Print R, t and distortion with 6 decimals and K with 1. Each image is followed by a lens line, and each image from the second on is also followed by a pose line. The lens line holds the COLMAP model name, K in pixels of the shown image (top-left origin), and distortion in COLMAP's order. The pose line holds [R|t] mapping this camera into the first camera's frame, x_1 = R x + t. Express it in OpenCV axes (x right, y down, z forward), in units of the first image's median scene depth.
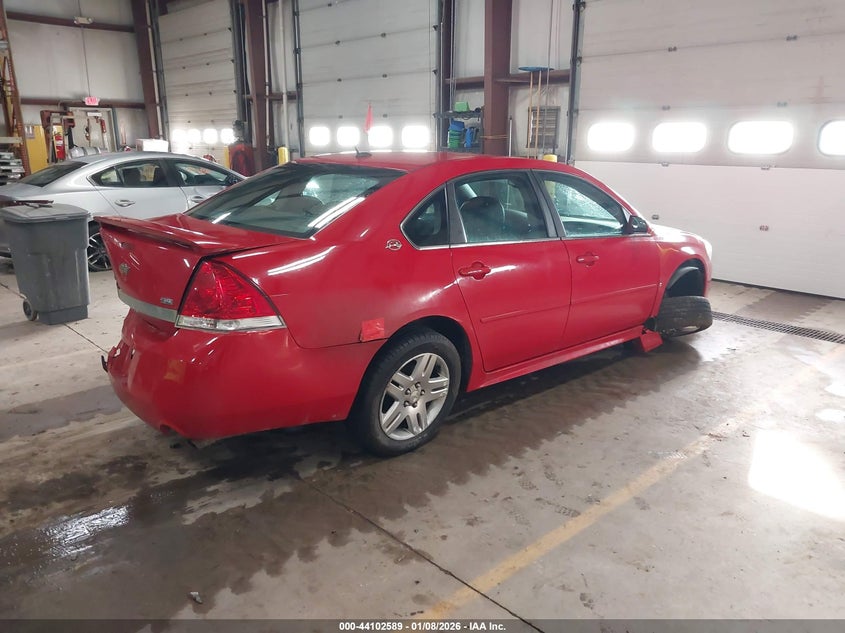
lens RADIAL K [[707.8, 0, 432.5], [0, 707.8, 316.2], [0, 0, 1]] dist [0.042950, 0.000404]
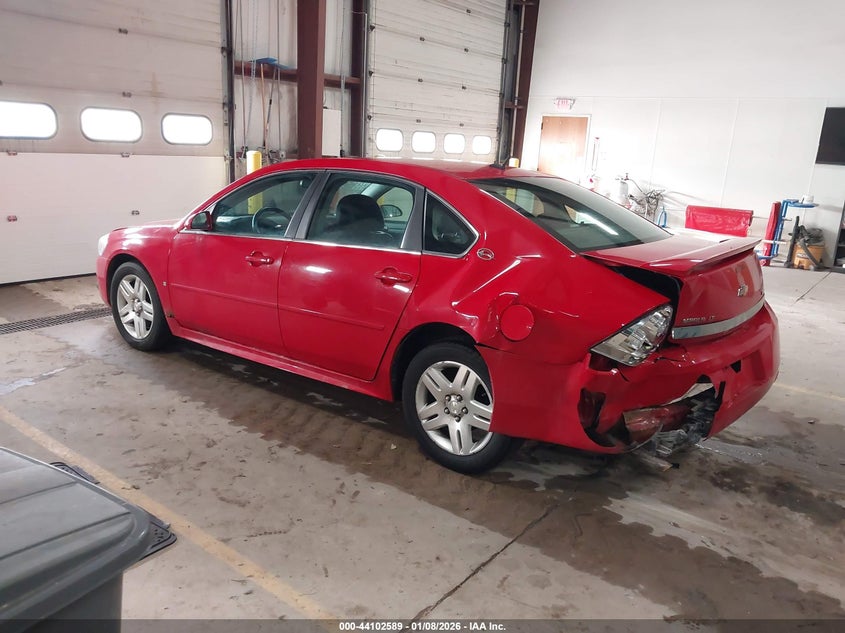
lens RADIAL K [[709.6, 0, 422.5], [0, 709.6, 316.5], [0, 0, 1]] dist [0.053477, -0.001963]
pose [[-0.213274, -0.253228, 0.943605, -1.121618], [0.192837, 0.935915, 0.294749, -0.361488], [-0.957772, 0.244824, -0.150775, 1.365269]]
